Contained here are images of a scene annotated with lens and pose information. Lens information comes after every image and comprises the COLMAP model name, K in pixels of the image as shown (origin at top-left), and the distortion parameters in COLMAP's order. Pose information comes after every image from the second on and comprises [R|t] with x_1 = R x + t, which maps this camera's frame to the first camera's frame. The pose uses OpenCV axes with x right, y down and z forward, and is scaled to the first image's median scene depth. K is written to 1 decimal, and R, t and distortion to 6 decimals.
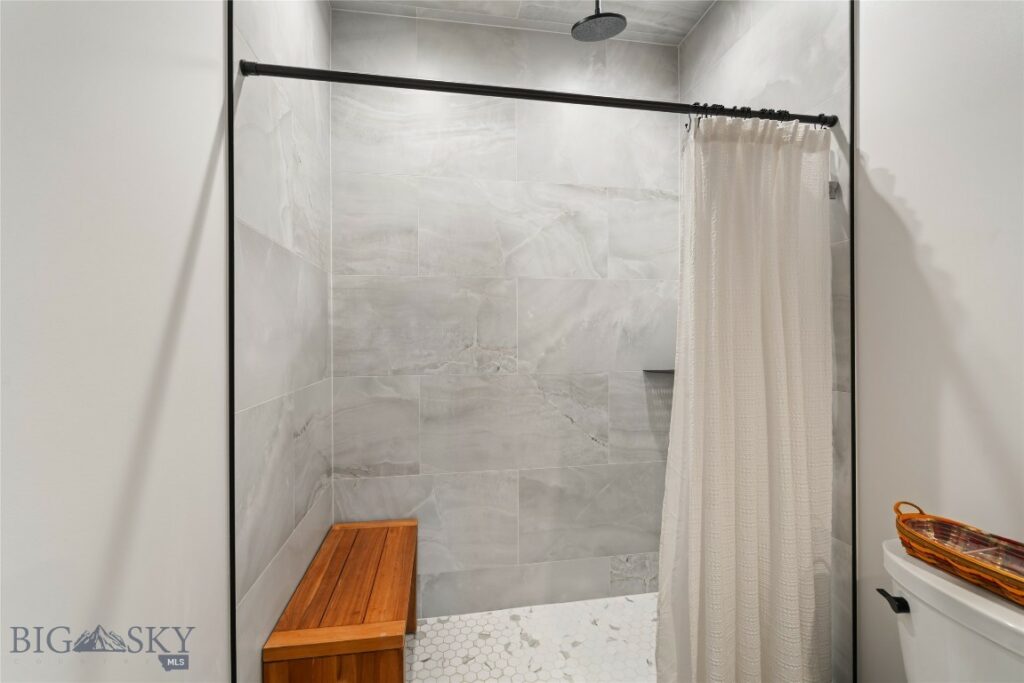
lens RADIAL K [[436.4, 0, 510.2], [0, 436.4, 334.9], [0, 0, 1]] dist [-0.000651, 0.000572]
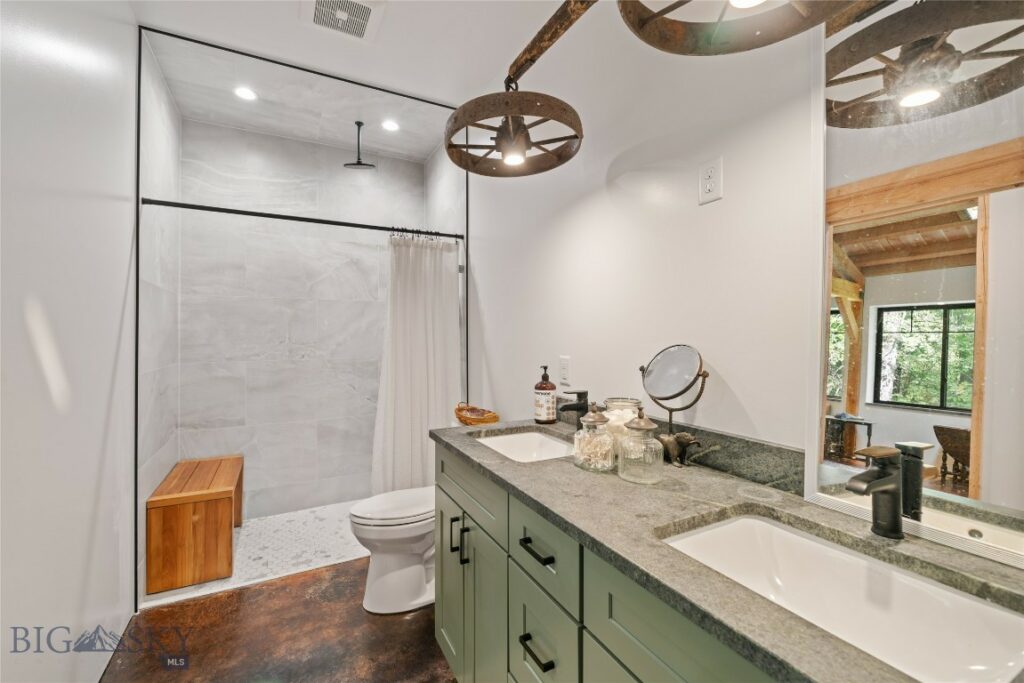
lens RADIAL K [[432.2, 0, 508.4], [0, 432.2, 328.8], [0, 0, 1]] dist [0.003293, 0.000406]
pose [[0.947996, 0.006064, 0.318224, 0.183859], [-0.002782, 0.999938, -0.010768, -0.007561], [-0.318270, 0.009323, 0.947954, -0.749611]]
